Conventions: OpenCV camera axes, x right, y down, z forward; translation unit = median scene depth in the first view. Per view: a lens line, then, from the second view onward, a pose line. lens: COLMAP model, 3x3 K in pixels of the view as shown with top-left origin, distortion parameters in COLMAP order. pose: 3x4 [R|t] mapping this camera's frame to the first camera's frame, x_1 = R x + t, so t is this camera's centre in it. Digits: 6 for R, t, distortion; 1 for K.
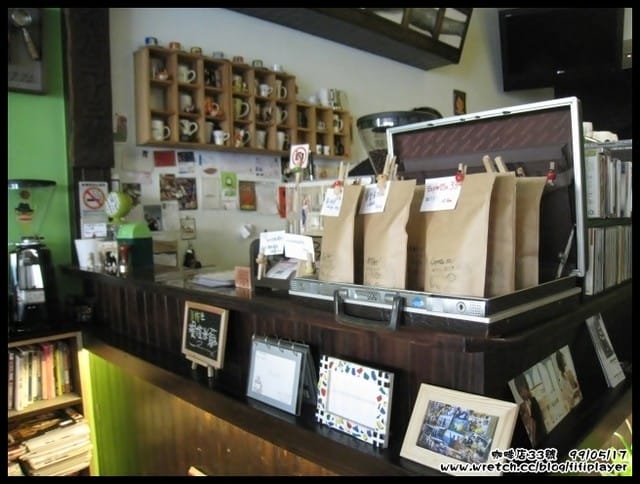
lens RADIAL K [[518.8, 0, 344.5], [0, 518.8, 250.2], [0, 0, 1]] dist [-0.157211, 0.098276]
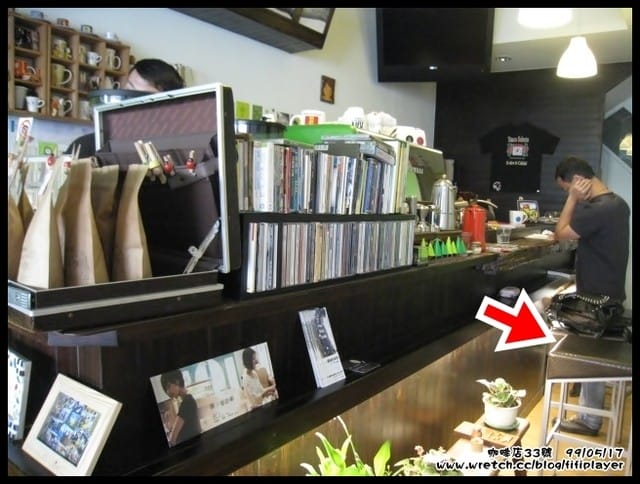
lens RADIAL K [[518.8, 0, 344.5], [0, 518.8, 250.2], [0, 0, 1]] dist [-0.157211, 0.098276]
pose [[0.985652, 0.055818, 0.159297, 0.207607], [-0.060982, 0.997754, 0.027711, -0.012069], [-0.157392, -0.037028, 0.986842, 0.002239]]
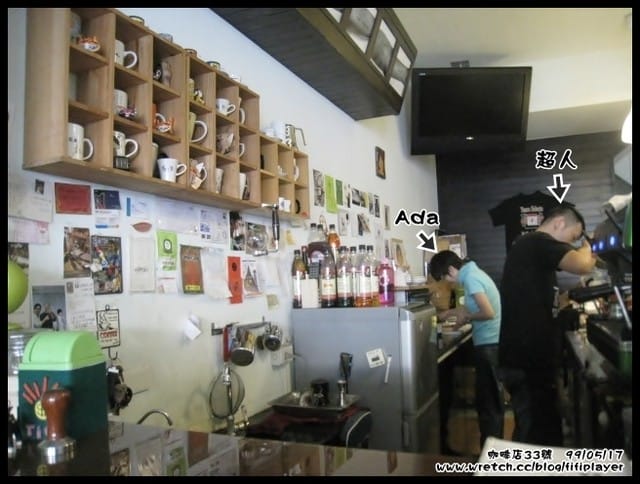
lens RADIAL K [[518.8, 0, 344.5], [0, 518.8, 250.2], [0, 0, 1]] dist [-0.157211, 0.098276]
pose [[0.923541, 0.013637, 0.383257, -0.301821], [0.041180, 0.990063, -0.134461, -0.045643], [-0.381282, 0.139963, 0.913802, 0.431315]]
